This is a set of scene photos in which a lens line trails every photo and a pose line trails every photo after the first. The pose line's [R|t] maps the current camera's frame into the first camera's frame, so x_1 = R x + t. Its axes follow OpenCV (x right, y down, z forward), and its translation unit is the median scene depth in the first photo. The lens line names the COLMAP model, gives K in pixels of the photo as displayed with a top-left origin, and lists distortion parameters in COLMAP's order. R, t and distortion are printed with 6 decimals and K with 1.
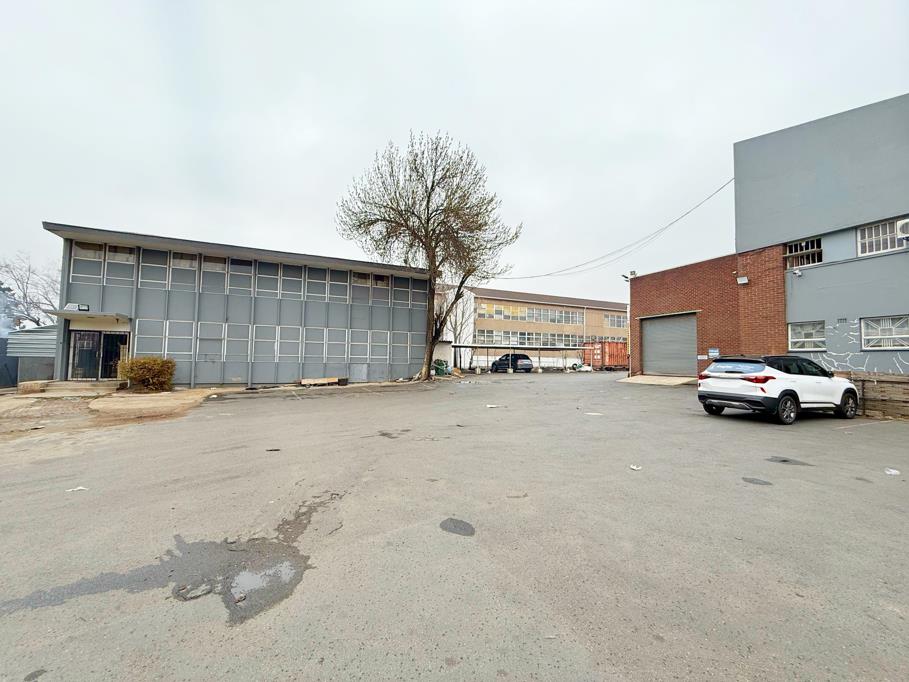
lens RADIAL K [[364.1, 0, 455.9], [0, 364.1, 340.2], [0, 0, 1]] dist [-0.004221, -0.000373]
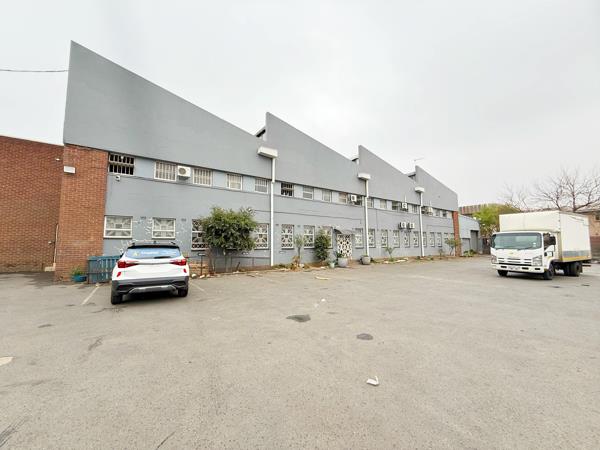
lens RADIAL K [[240.3, 0, 297.9], [0, 240.3, 227.4], [0, 0, 1]] dist [-0.004221, -0.000373]
pose [[-0.192280, 0.062367, 0.979356, -0.009884], [-0.051661, 0.995951, -0.073567, 0.021852], [-0.979979, -0.064740, -0.188279, 0.529073]]
